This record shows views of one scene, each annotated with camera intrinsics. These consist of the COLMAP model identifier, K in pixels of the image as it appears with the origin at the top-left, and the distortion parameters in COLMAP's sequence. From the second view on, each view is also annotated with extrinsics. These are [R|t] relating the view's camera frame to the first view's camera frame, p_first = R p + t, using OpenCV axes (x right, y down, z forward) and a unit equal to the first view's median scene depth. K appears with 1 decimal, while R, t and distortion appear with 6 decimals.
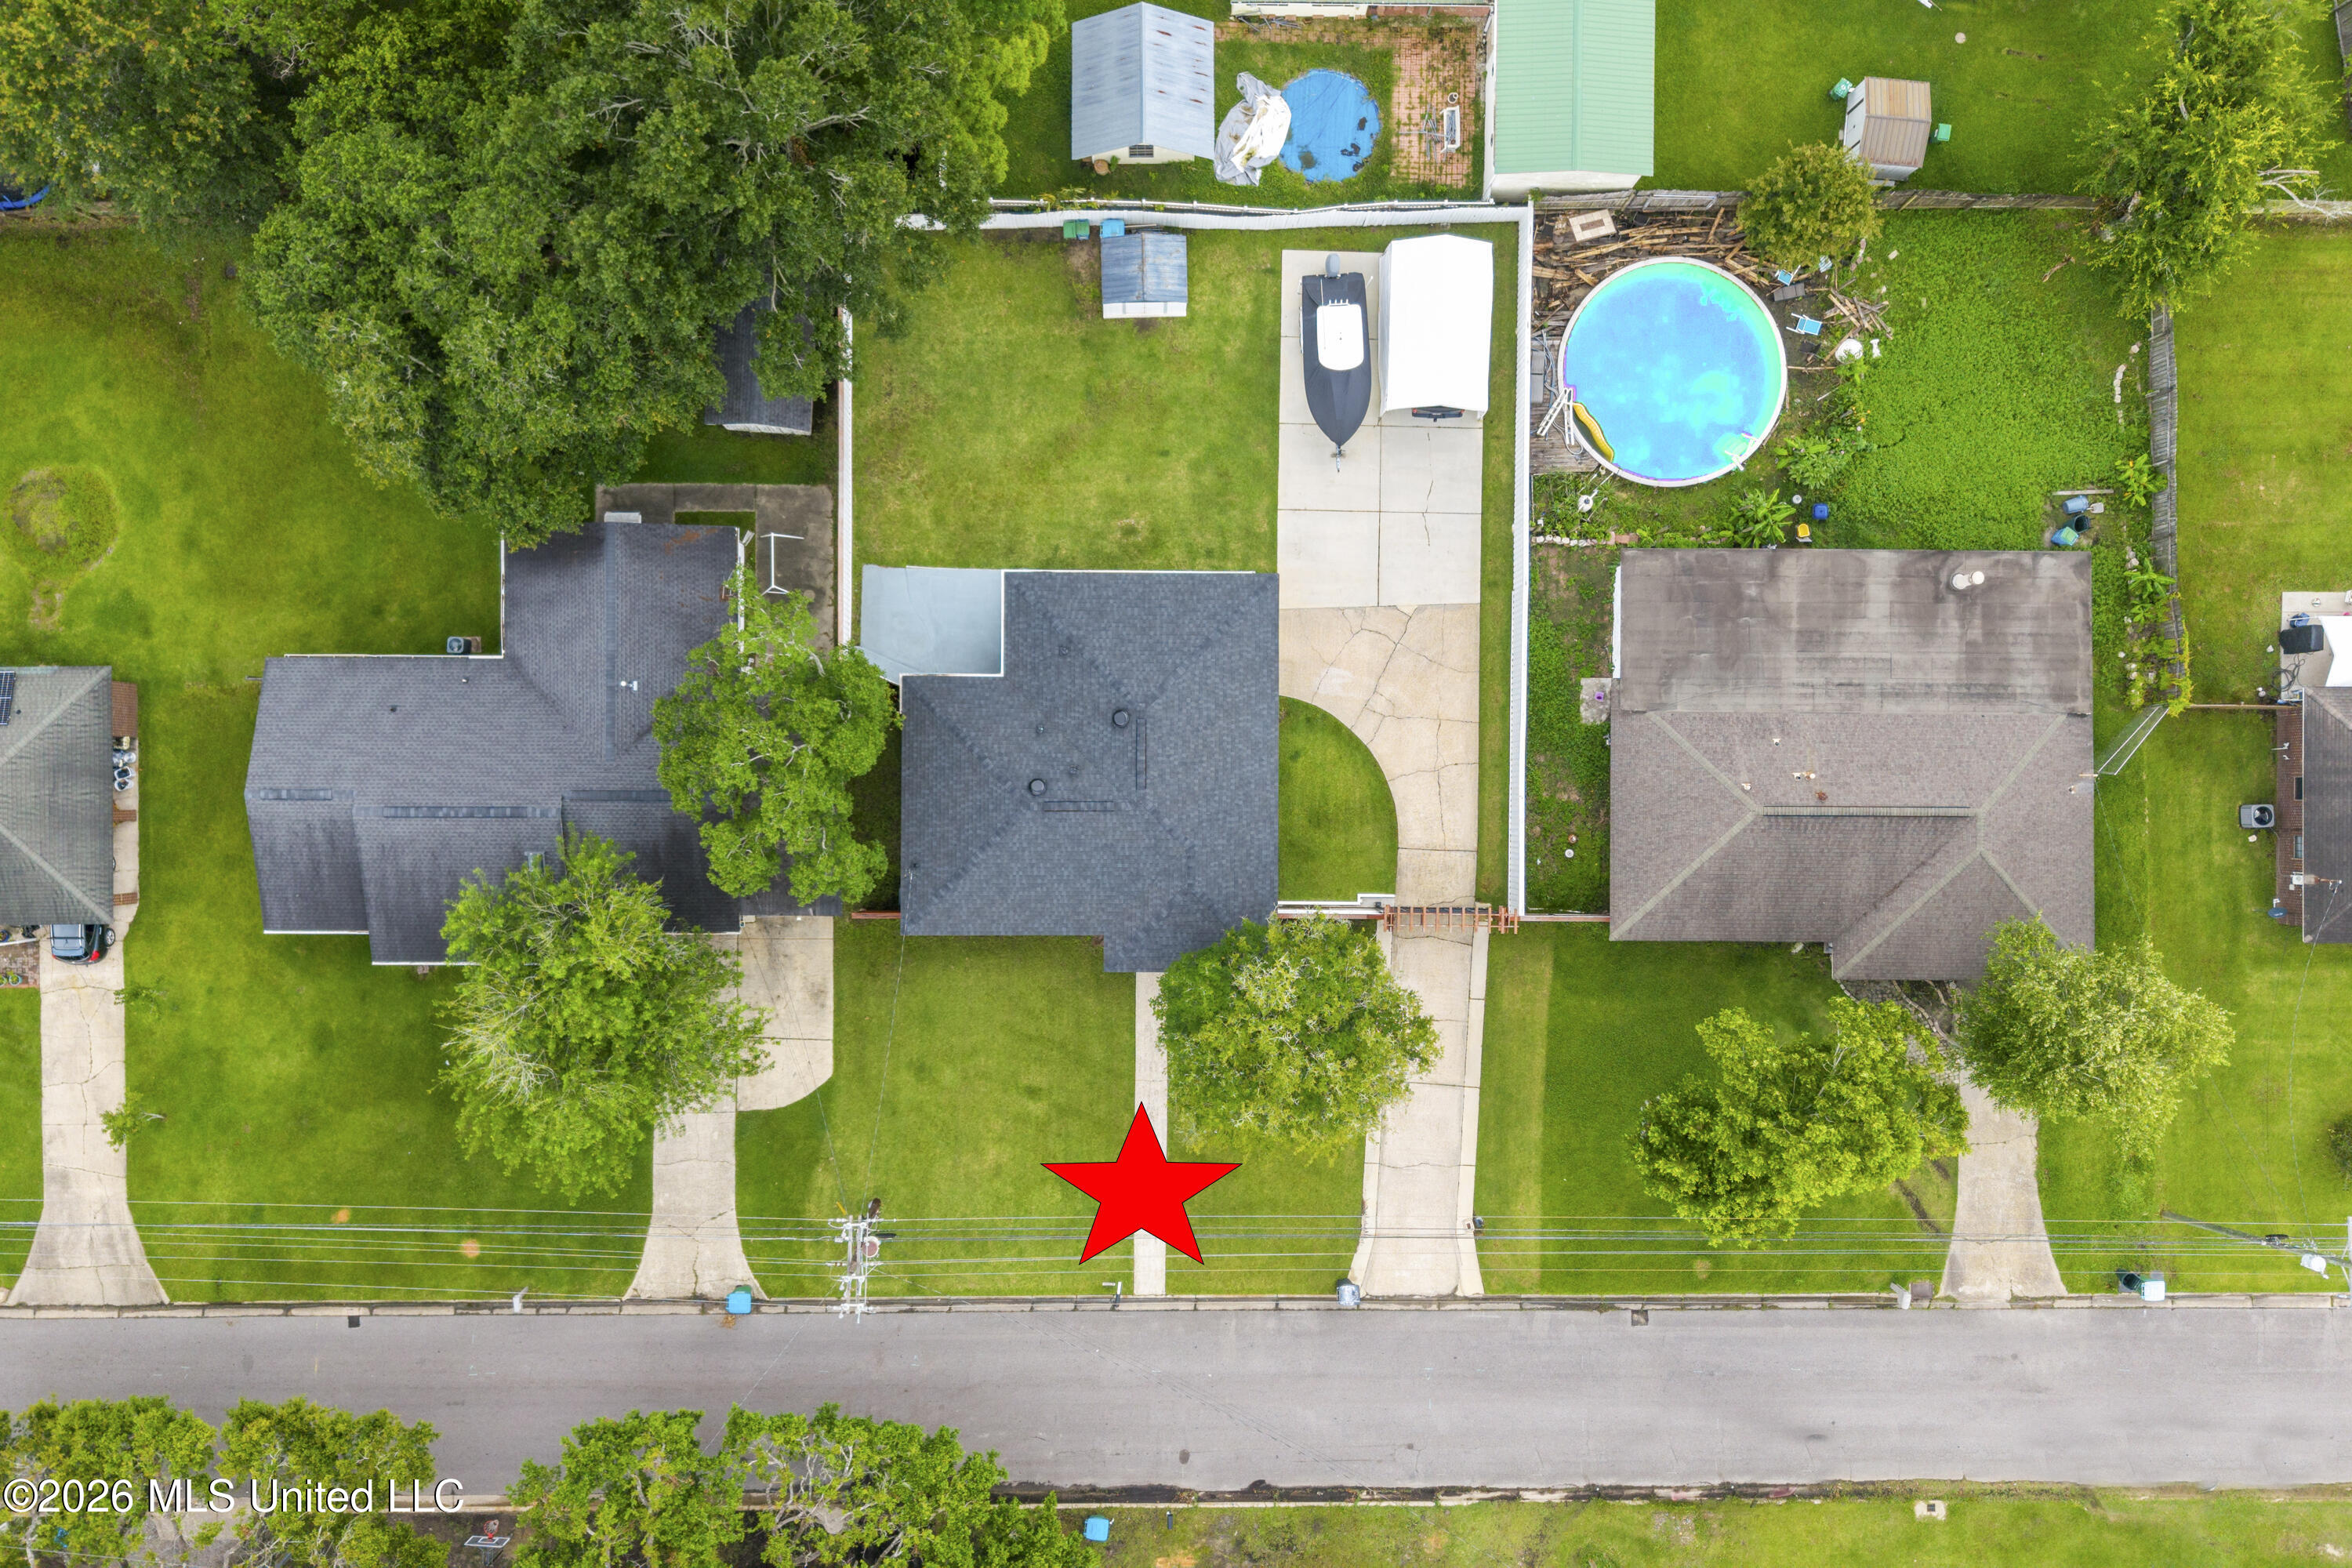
lens RADIAL K [[1874.3, 0, 1176.0], [0, 1874.3, 784.0], [0, 0, 1]] dist [0.108086, -0.244324]
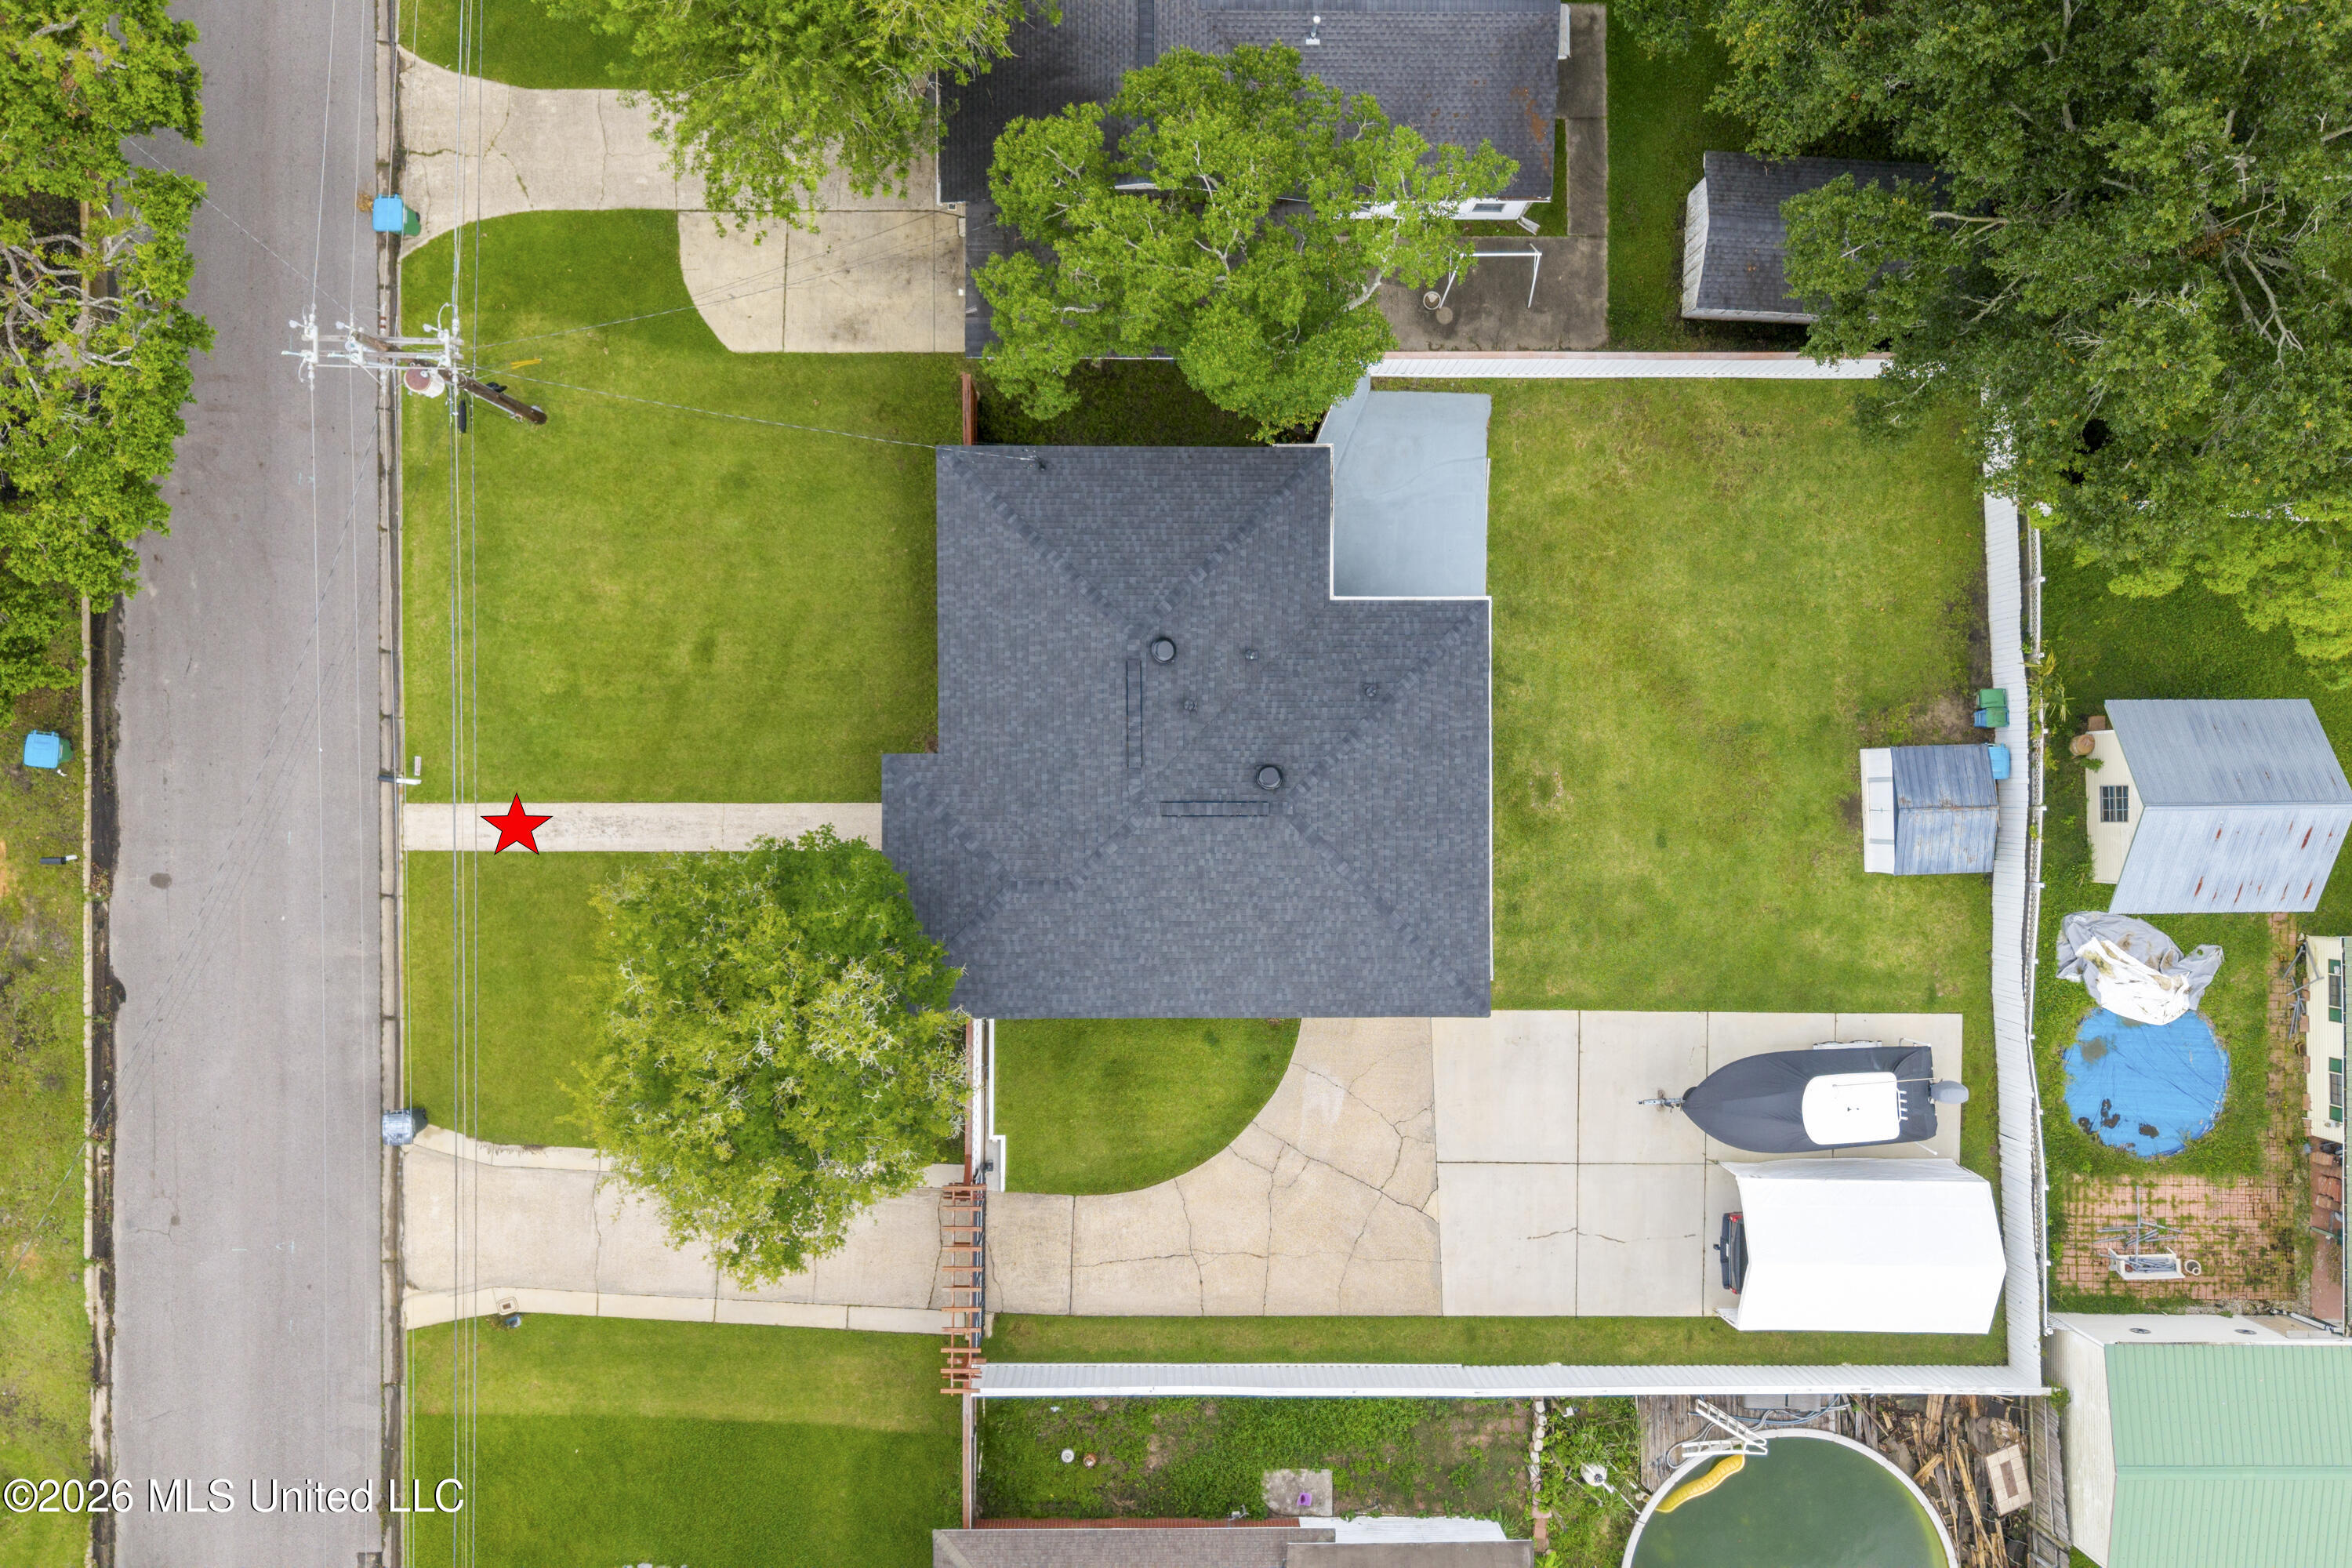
lens RADIAL K [[1874.3, 0, 1176.0], [0, 1874.3, 784.0], [0, 0, 1]] dist [0.108086, -0.244324]
pose [[0.006577, 0.999542, -0.029551, -0.007649], [-0.999948, 0.006345, -0.007956, 0.002560], [-0.007765, 0.029602, 0.999532, 0.329992]]
